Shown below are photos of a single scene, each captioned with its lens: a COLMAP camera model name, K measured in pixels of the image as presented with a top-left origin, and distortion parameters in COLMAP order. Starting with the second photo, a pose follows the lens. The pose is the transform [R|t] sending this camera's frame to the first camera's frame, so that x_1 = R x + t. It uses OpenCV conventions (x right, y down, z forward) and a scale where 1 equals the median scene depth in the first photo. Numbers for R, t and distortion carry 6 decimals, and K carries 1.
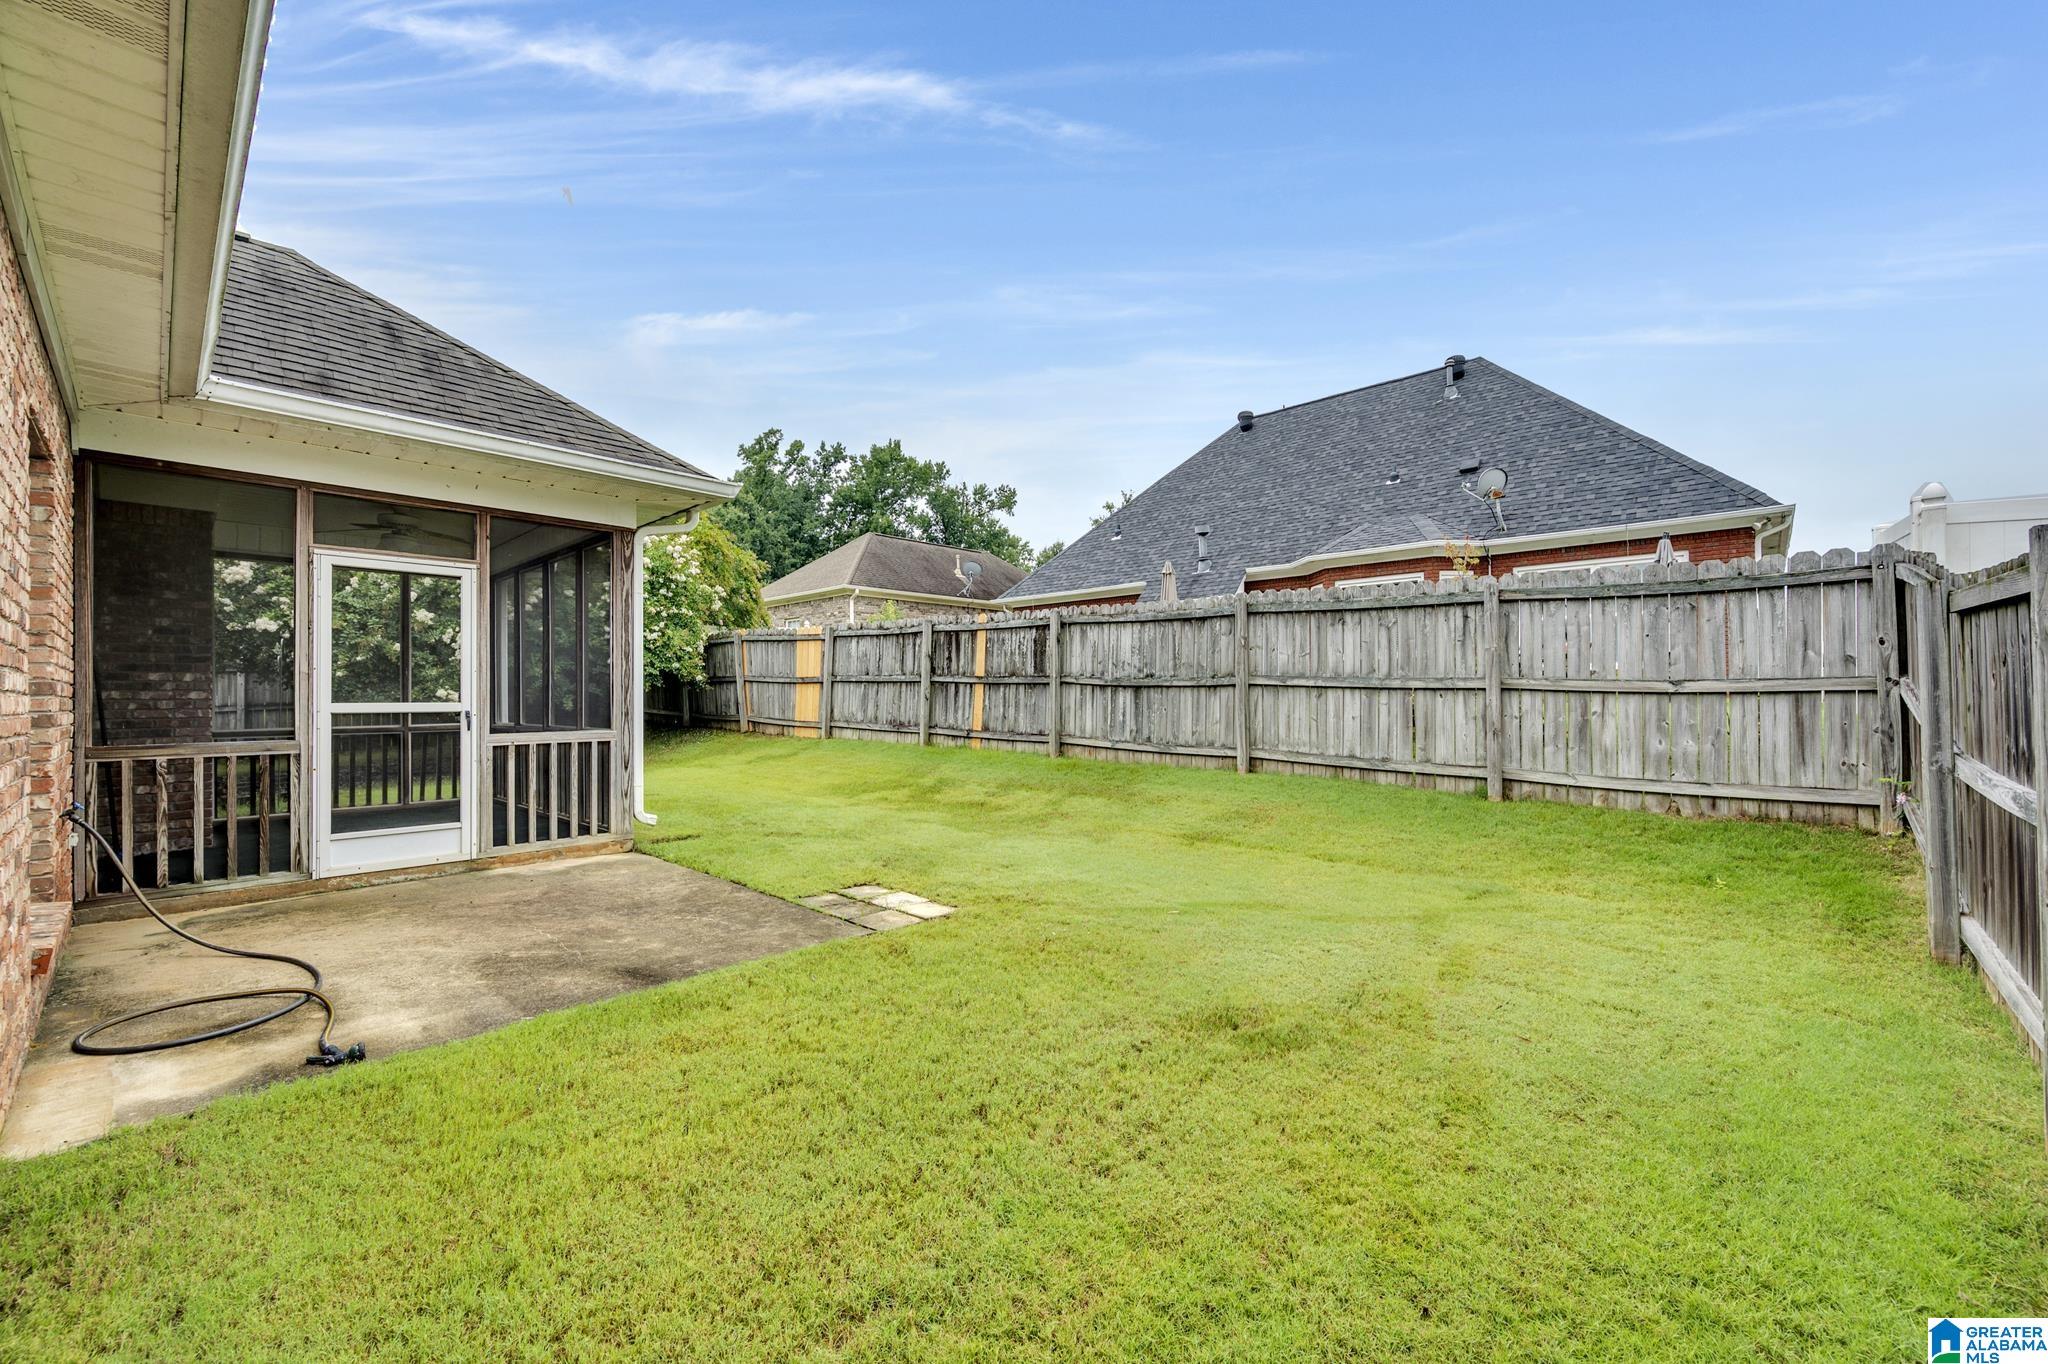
lens RADIAL K [[799.5, 0, 1018.8], [0, 799.5, 682.4], [0, 0, 1]] dist [0.000562, 0.000314]
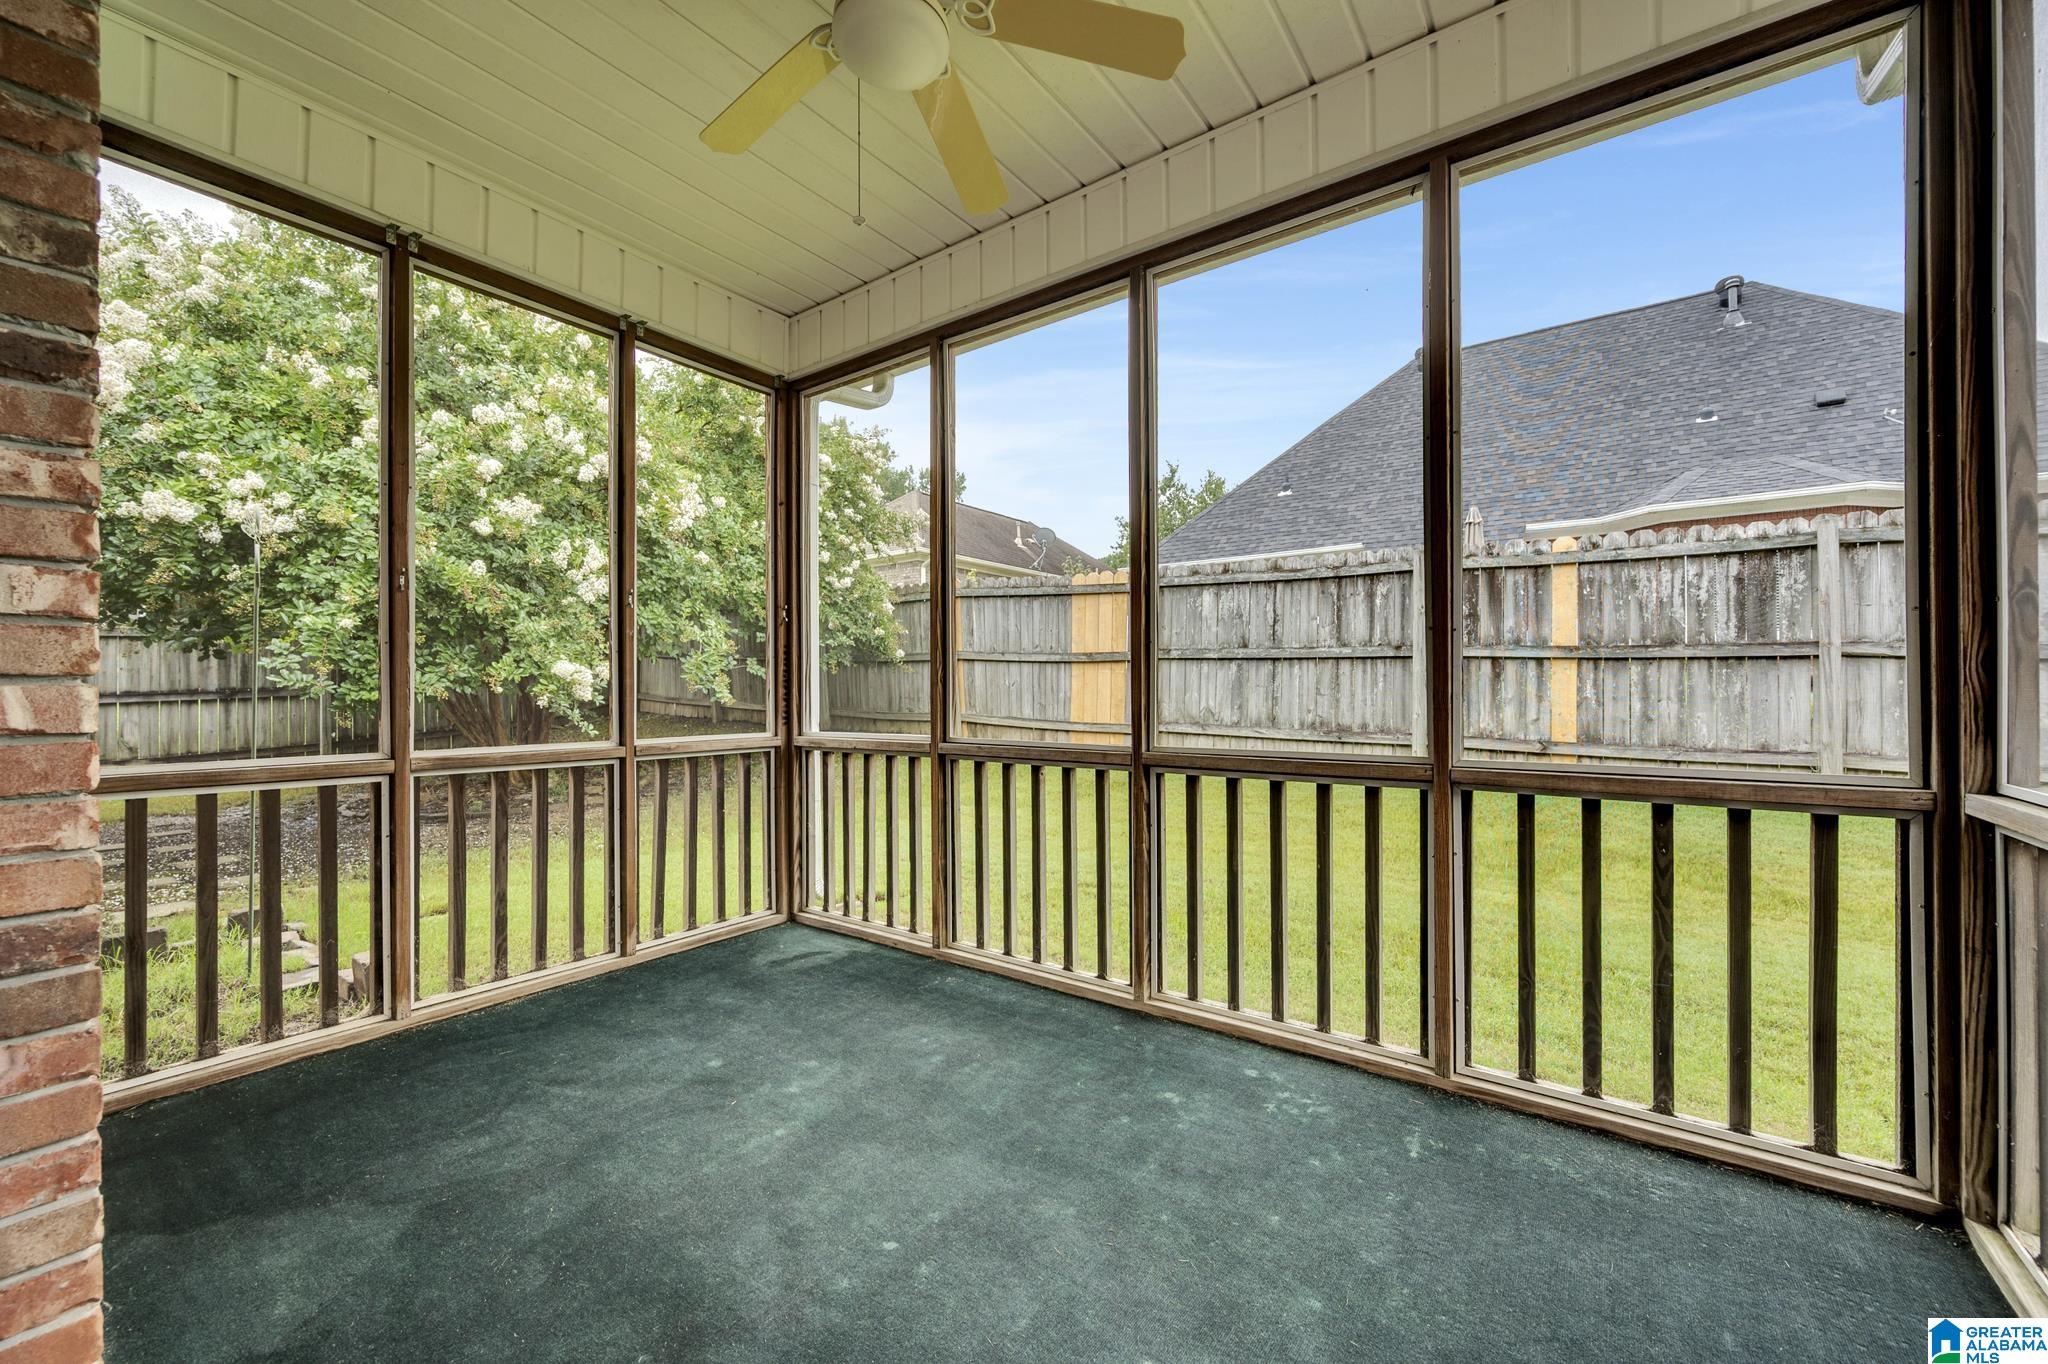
lens RADIAL K [[799.5, 0, 1018.0], [0, 799.5, 688.8], [0, 0, 1]] dist [0.000562, 0.000314]
pose [[0.993441, 0.004936, 0.114239, -0.448317], [-0.006403, 0.999902, 0.012473, 0.016062], [-0.114167, -0.013123, 0.993375, 0.433052]]
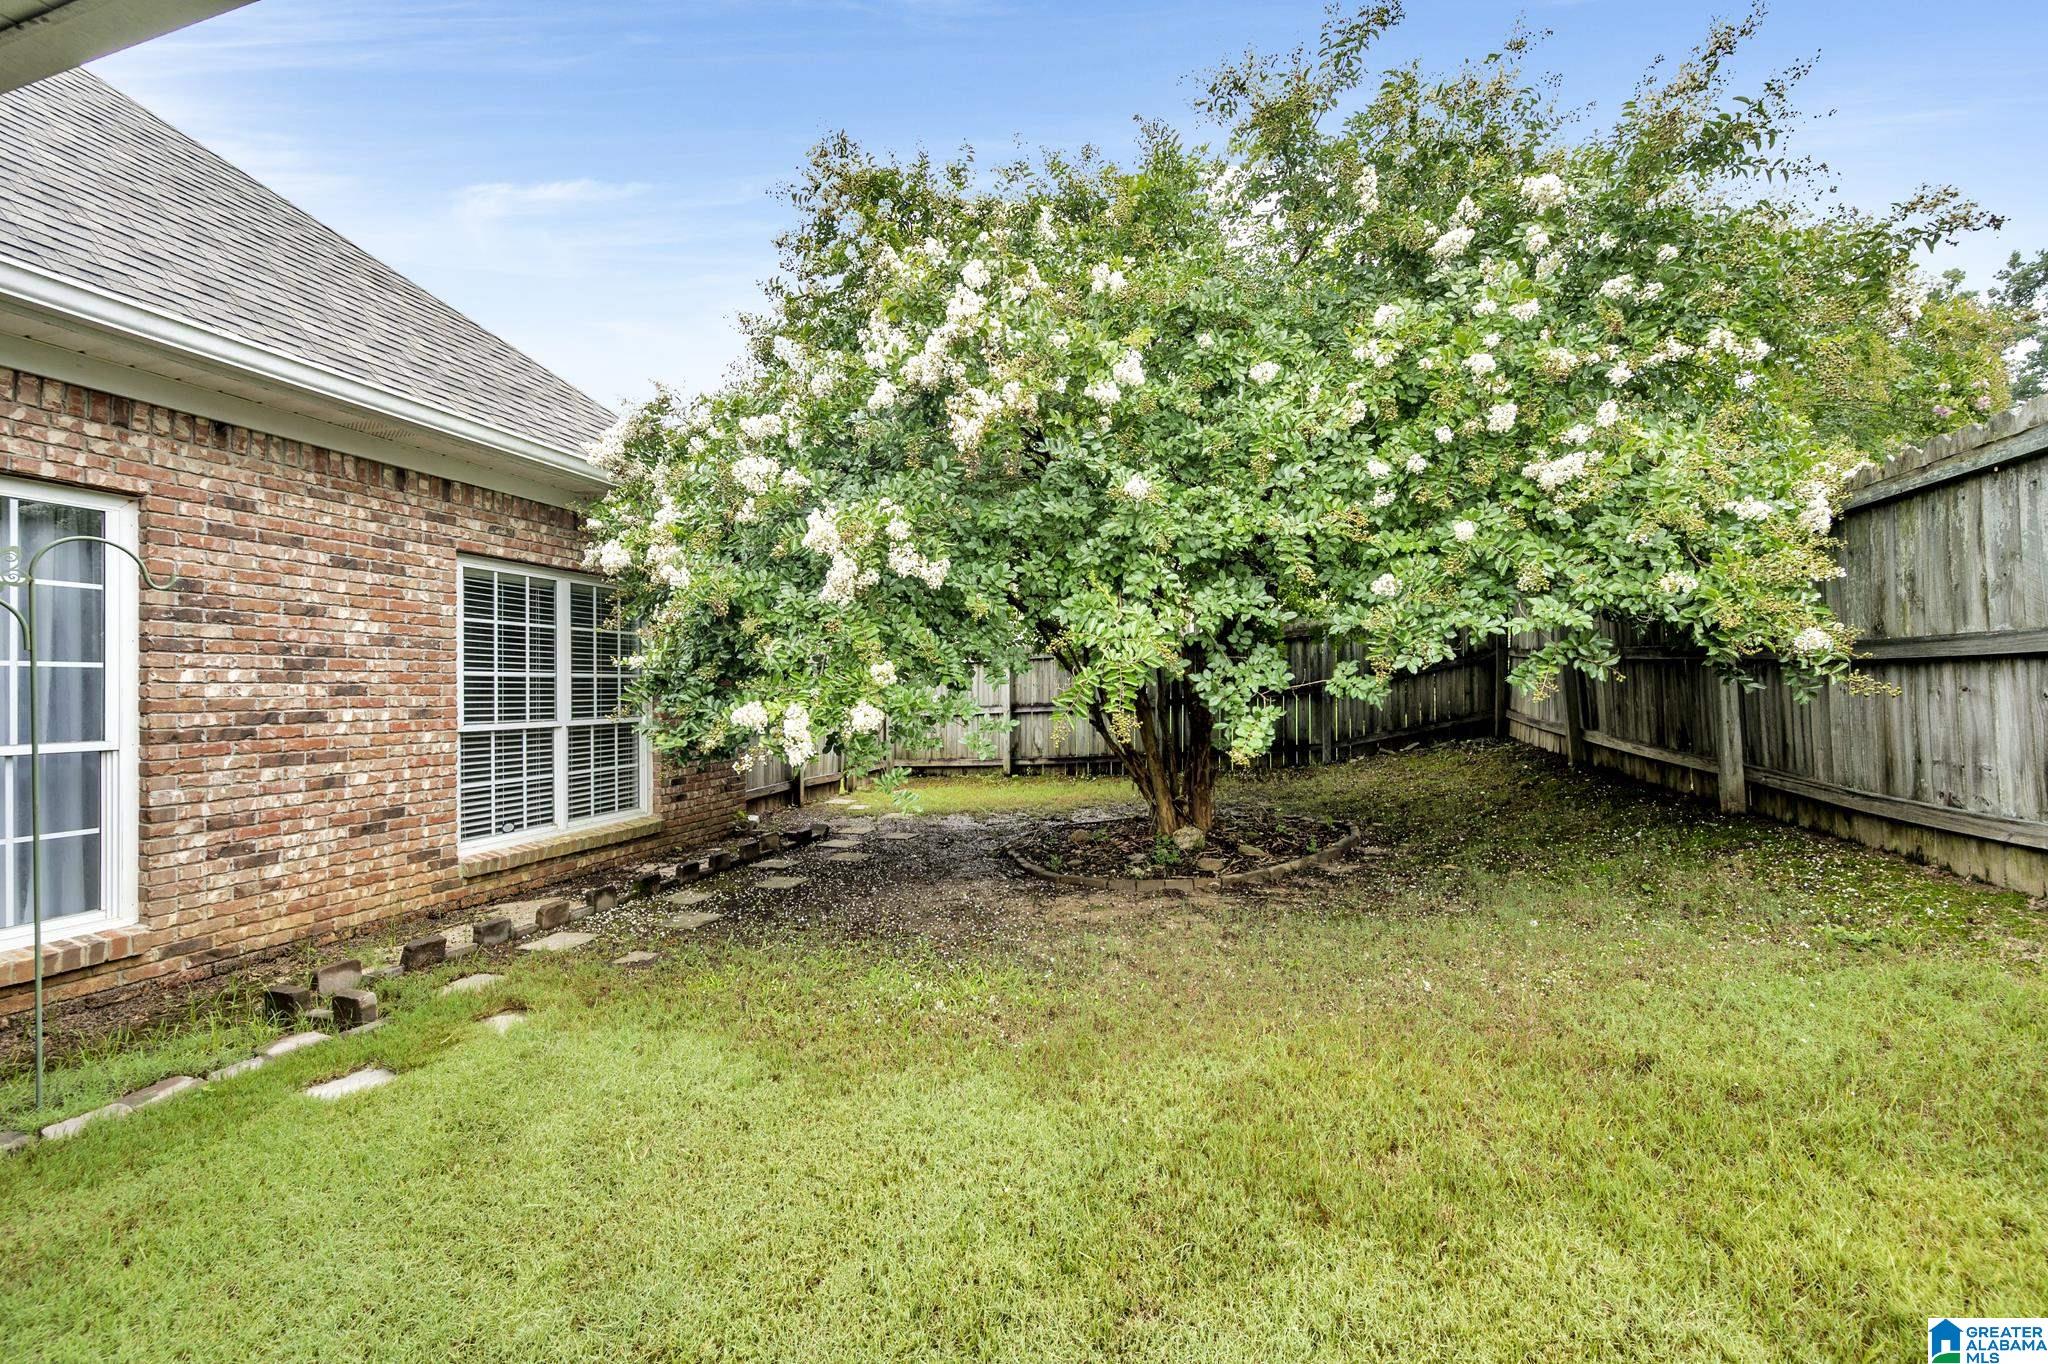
lens RADIAL K [[827.0, 0, 1025.3], [0, 827.0, 680.7], [0, 0, 1]] dist [-0.001298, -0.000159]
pose [[0.454996, 0.000825, -0.890493, -0.353239], [0.006454, 0.999970, 0.004224, 0.003650], [0.890470, -0.007669, 0.454977, 0.845176]]
